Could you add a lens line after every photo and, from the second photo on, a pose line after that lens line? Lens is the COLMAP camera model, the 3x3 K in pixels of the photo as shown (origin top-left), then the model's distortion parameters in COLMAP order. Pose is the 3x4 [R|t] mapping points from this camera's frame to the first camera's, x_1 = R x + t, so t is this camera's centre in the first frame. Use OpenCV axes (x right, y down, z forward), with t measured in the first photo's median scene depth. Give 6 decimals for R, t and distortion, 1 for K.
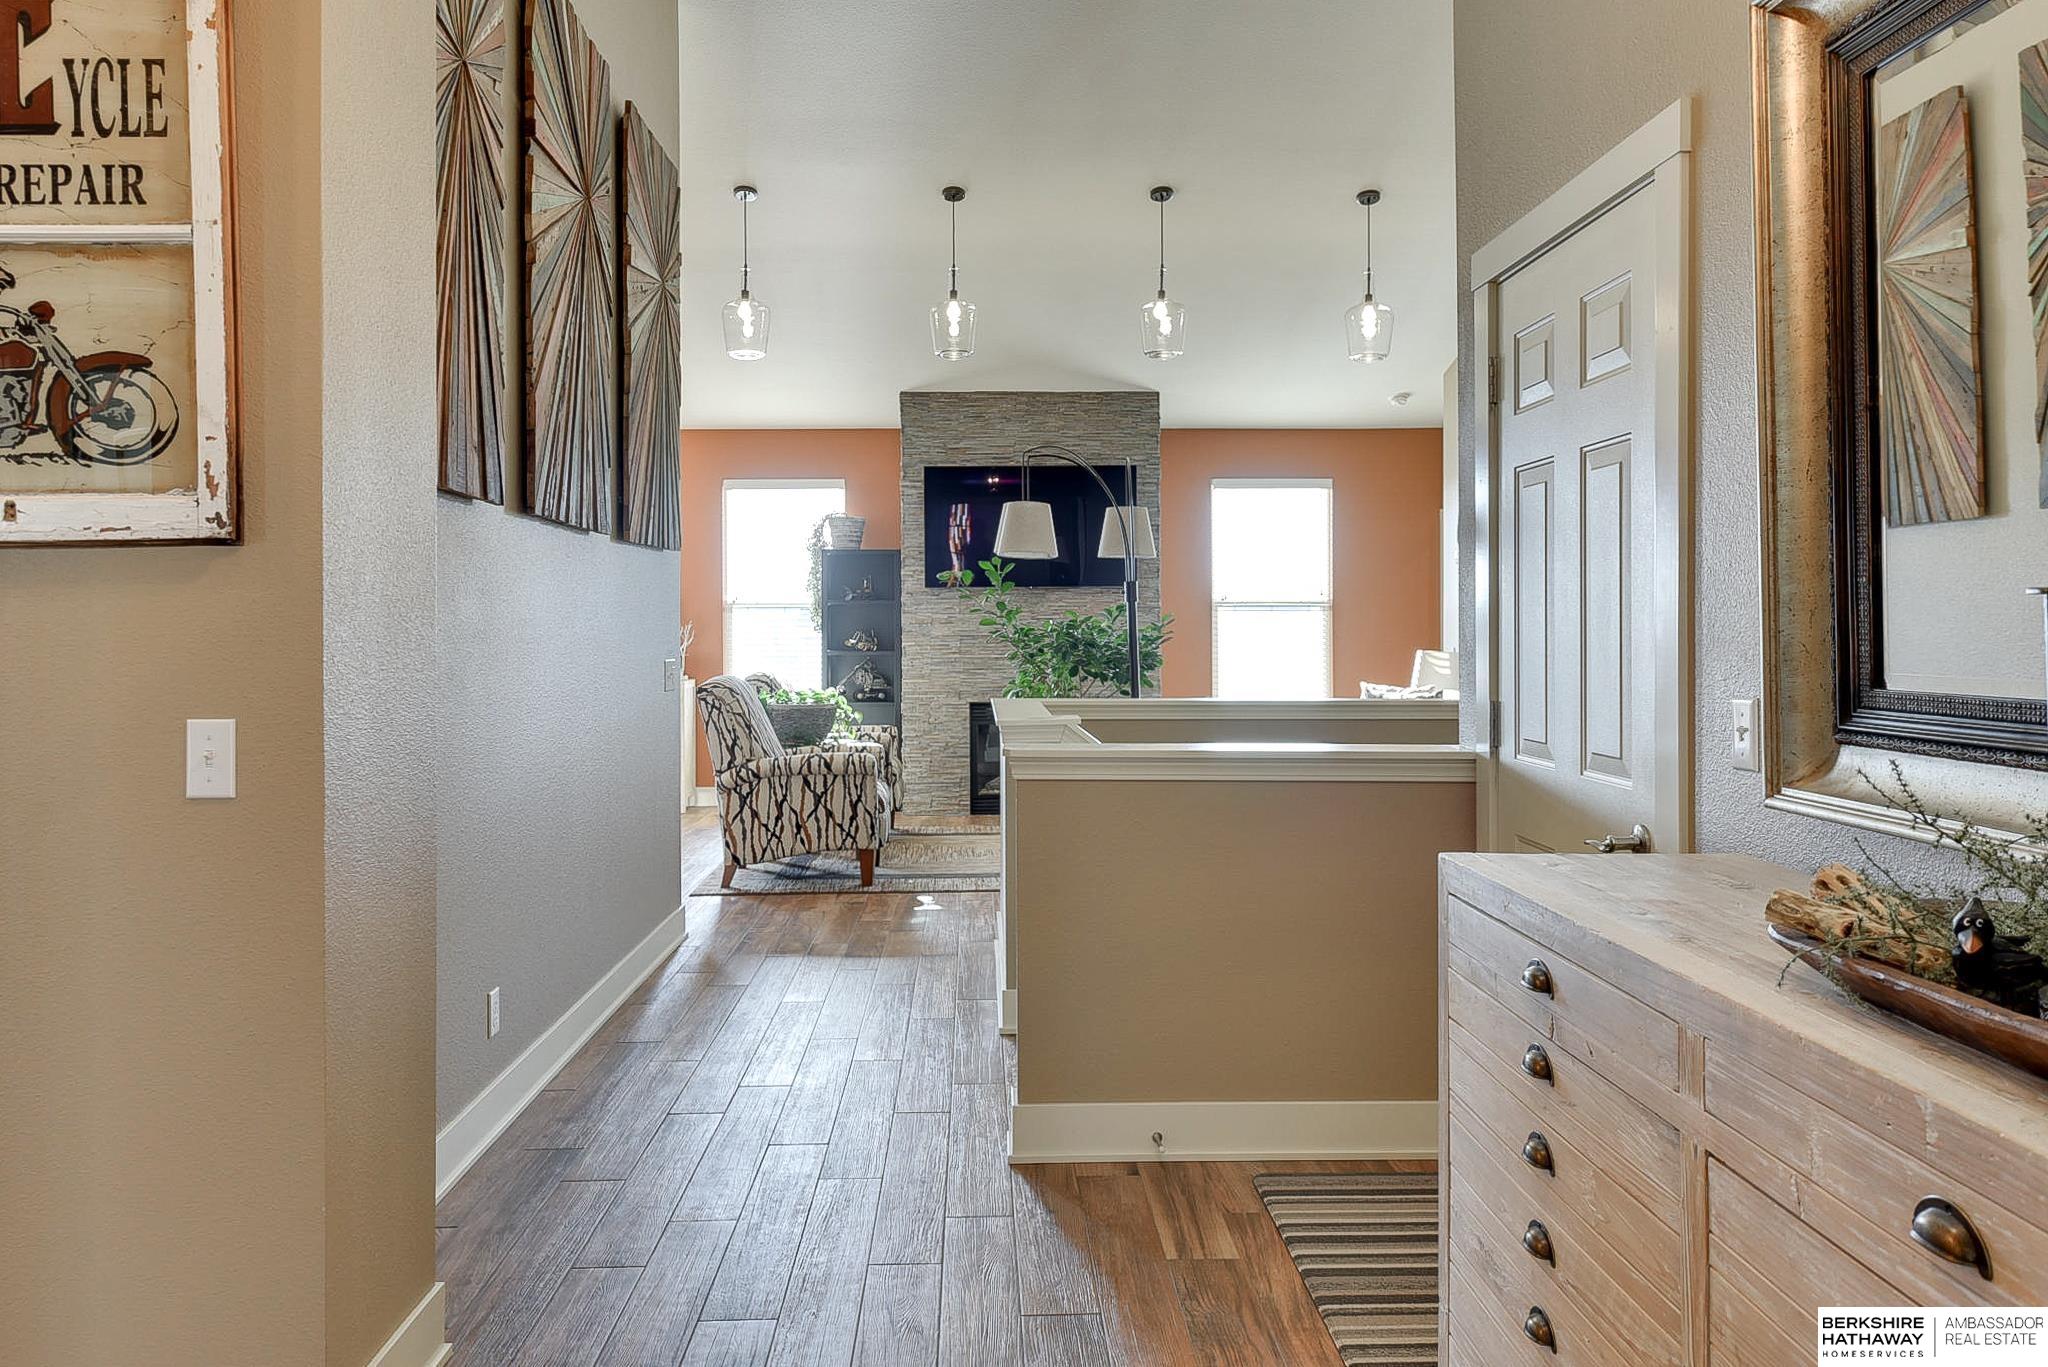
lens RADIAL K [[1384.2, 0, 1019.2], [0, 1384.2, 633.0], [0, 0, 1]] dist [0.000812, 0.000338]
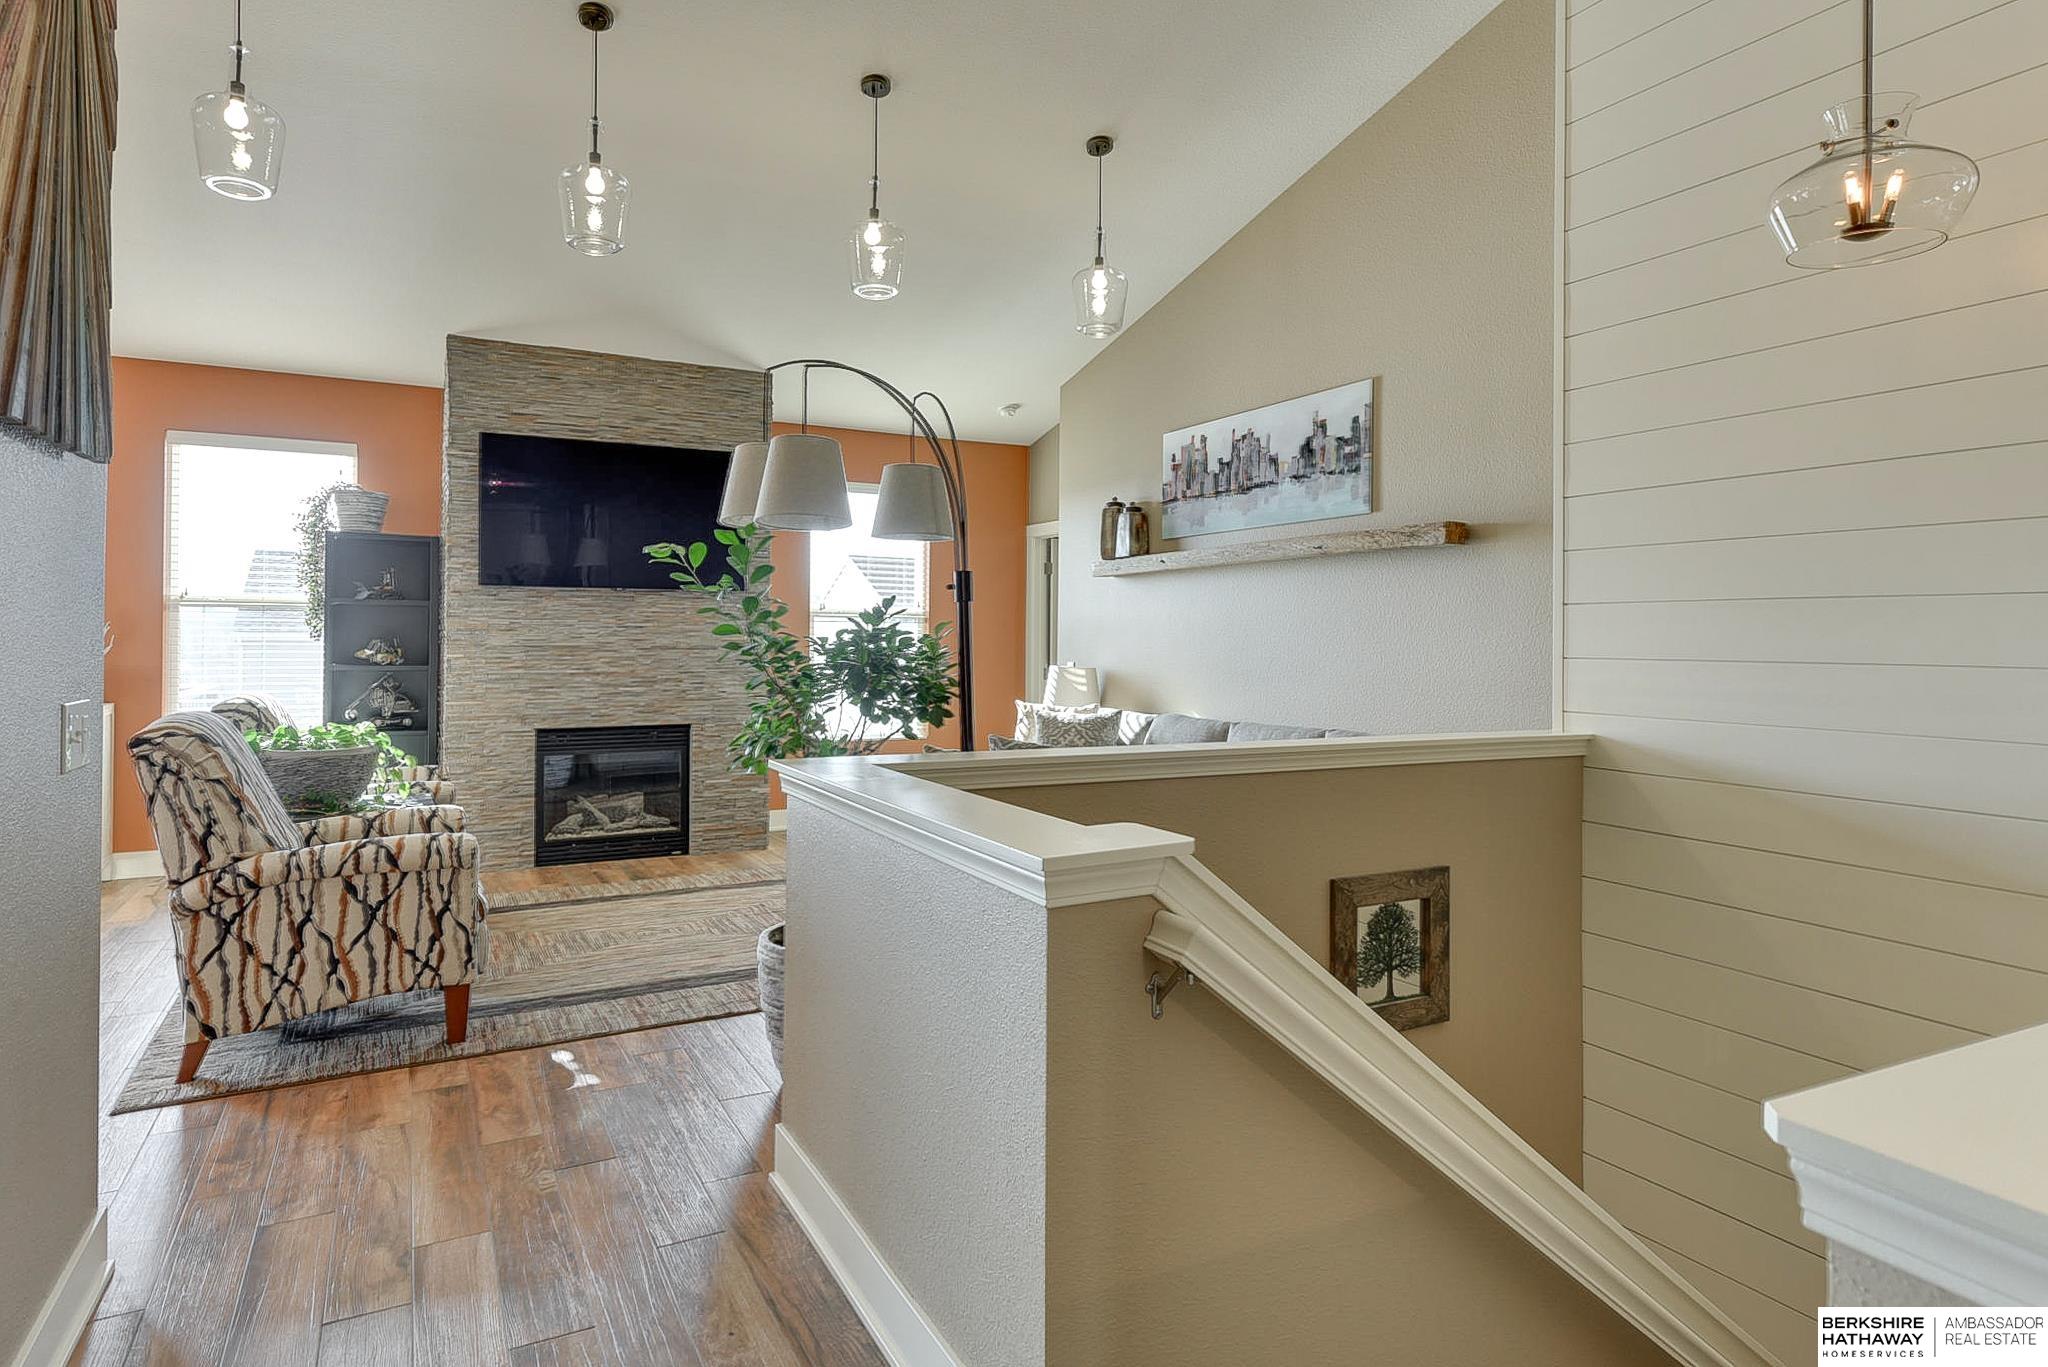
lens RADIAL K [[1090.4, 0, 987.7], [0, 1090.4, 633.0], [0, 0, 1]] dist [-0.005390, -0.000645]
pose [[0.898442, 0.012531, 0.438913, -0.108734], [-0.008468, 0.999901, -0.011214, -0.001282], [-0.439010, 0.006359, 0.898460, 0.428114]]
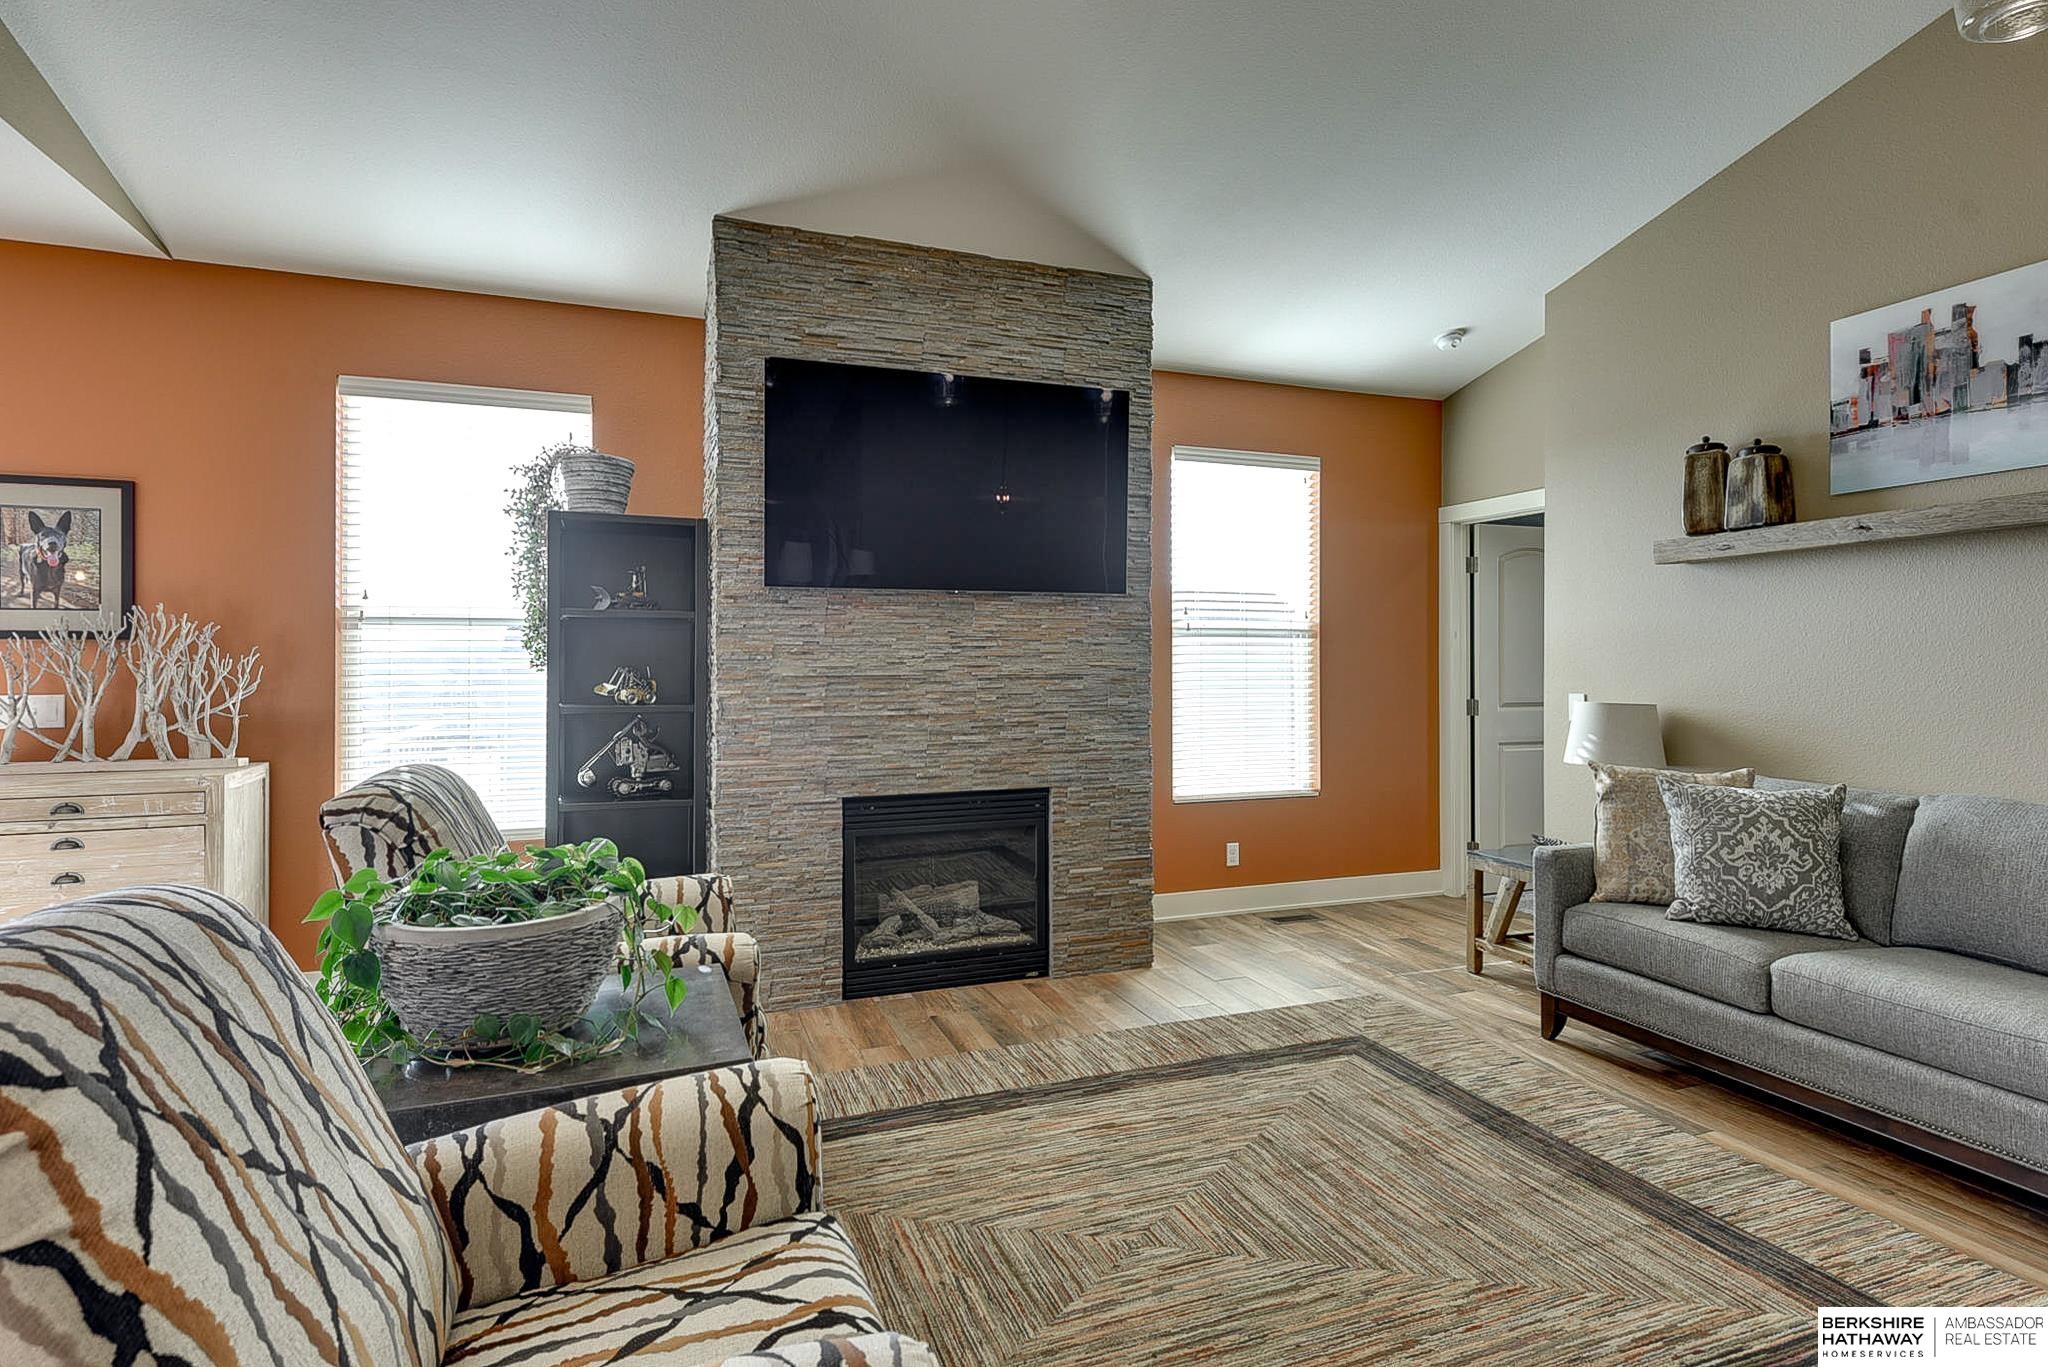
lens RADIAL K [[1009.7, 0, 1019.0], [0, 1009.7, 658.2], [0, 0, 1]] dist [0.004190, 0.000247]
pose [[0.949755, 0.003585, 0.312974, -0.130827], [-0.001334, 0.999972, -0.007405, -0.003684], [-0.312992, 0.006615, 0.949733, 0.817818]]
